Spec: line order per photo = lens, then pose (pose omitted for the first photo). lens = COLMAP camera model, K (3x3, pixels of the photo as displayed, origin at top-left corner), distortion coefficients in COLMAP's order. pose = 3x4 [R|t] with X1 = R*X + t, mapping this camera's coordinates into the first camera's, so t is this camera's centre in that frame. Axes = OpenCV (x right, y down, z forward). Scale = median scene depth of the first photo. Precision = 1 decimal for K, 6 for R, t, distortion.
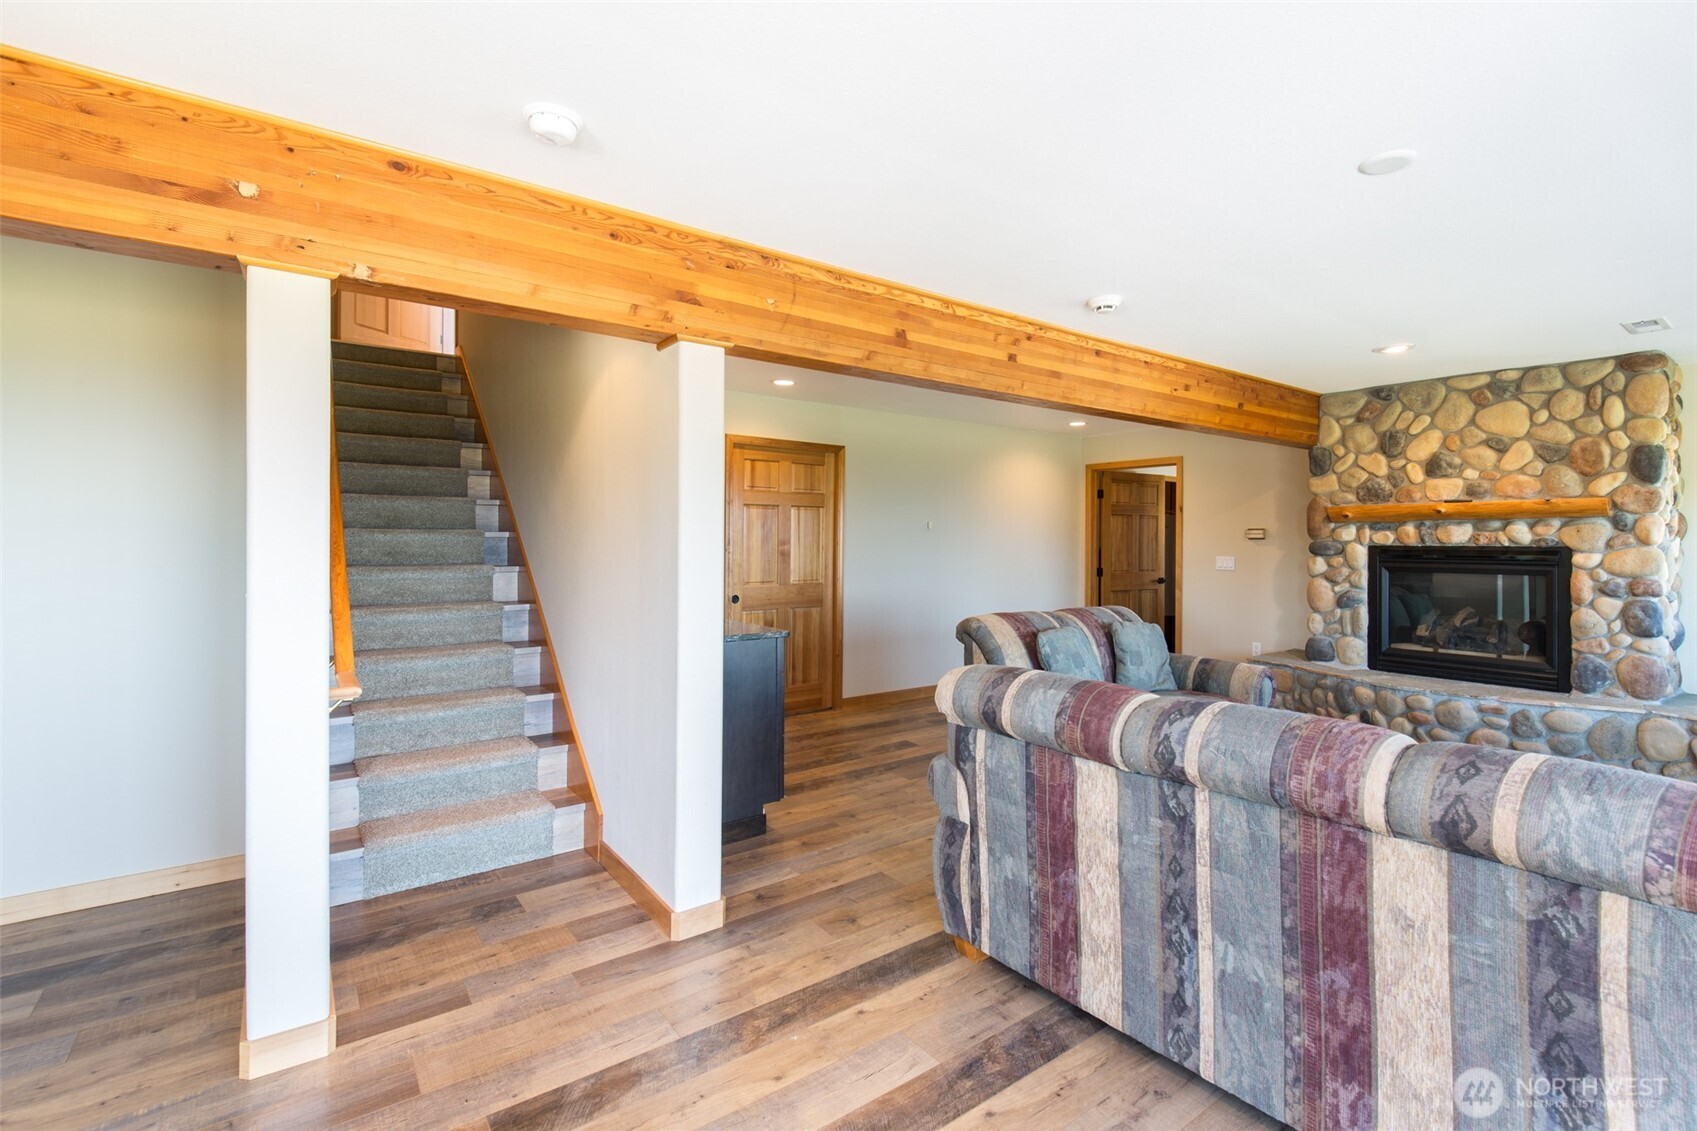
lens RADIAL K [[798.0, 0, 848.5], [0, 798.0, 540.9], [0, 0, 1]] dist [0.000110, -0.000826]
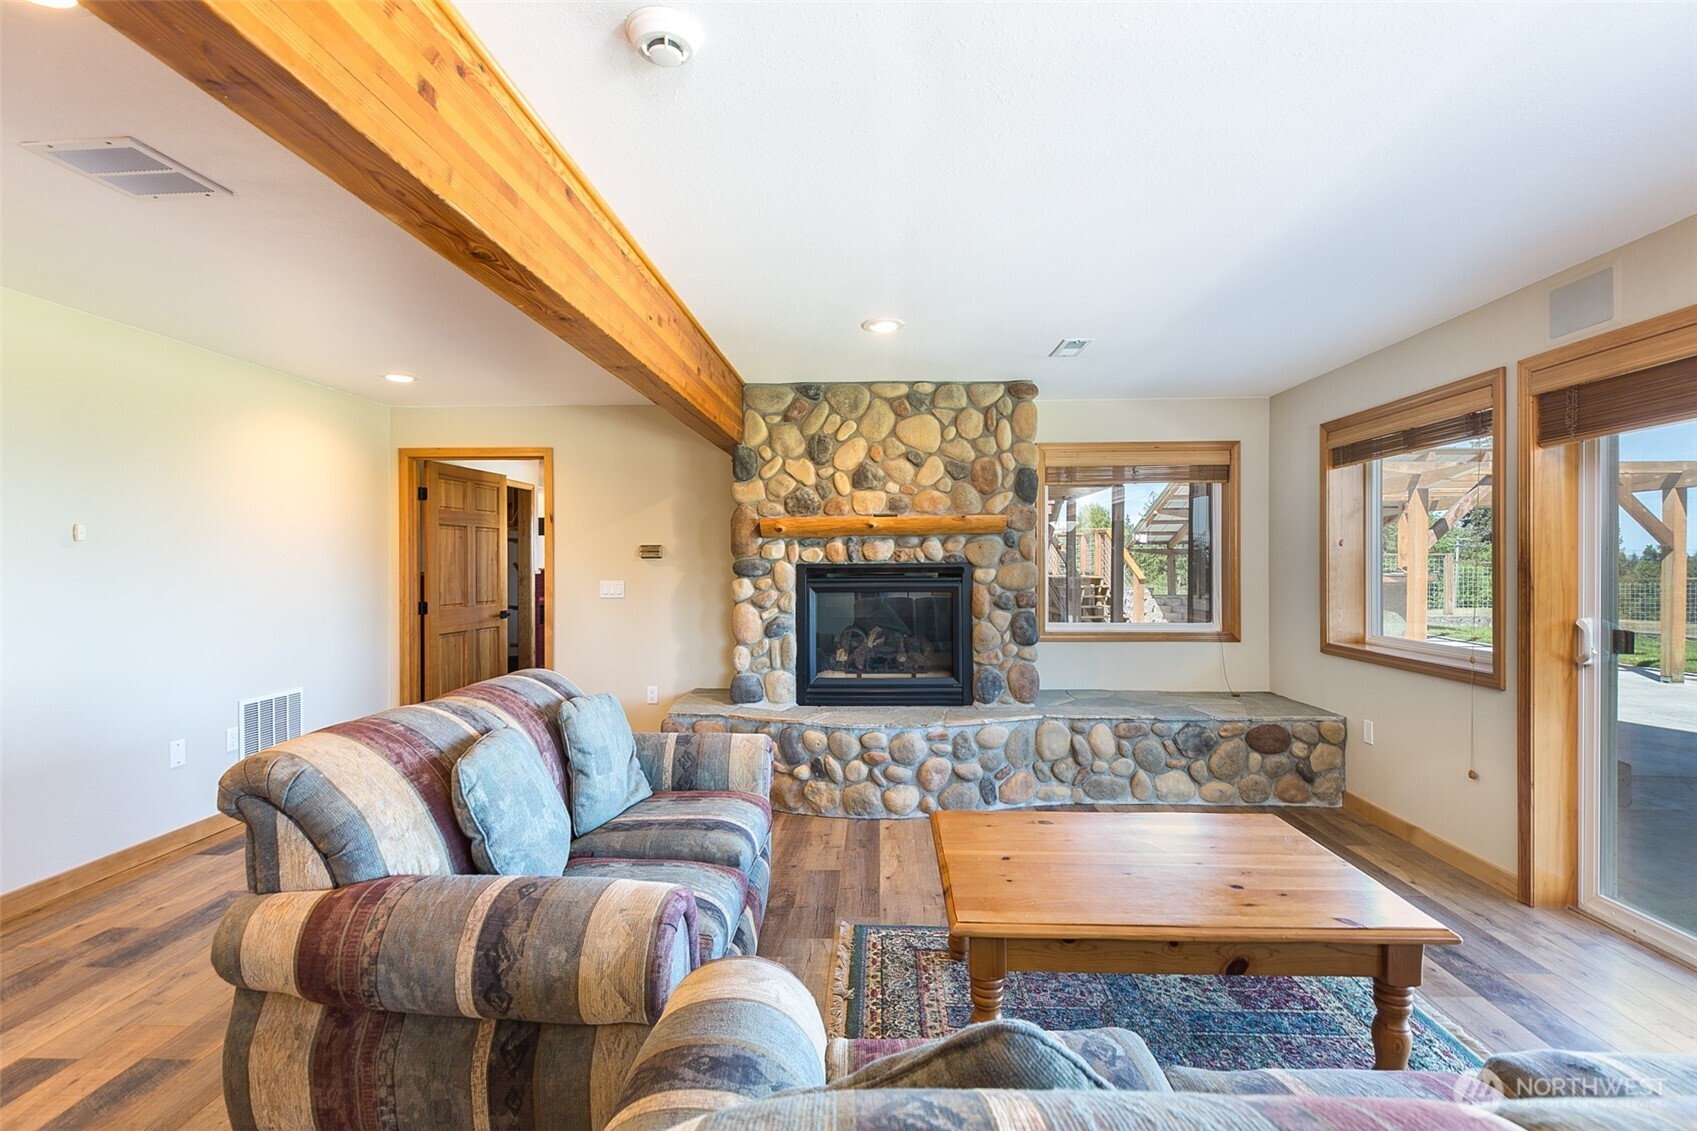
lens RADIAL K [[771.6, 0, 848.5], [0, 771.6, 565.5], [0, 0, 1]] dist [0.014157, -0.000219]
pose [[0.616710, -0.013477, 0.787075, 0.023685], [0.010474, 0.999905, 0.008914, 0.000318], [-0.787120, 0.002747, 0.616793, 0.478106]]
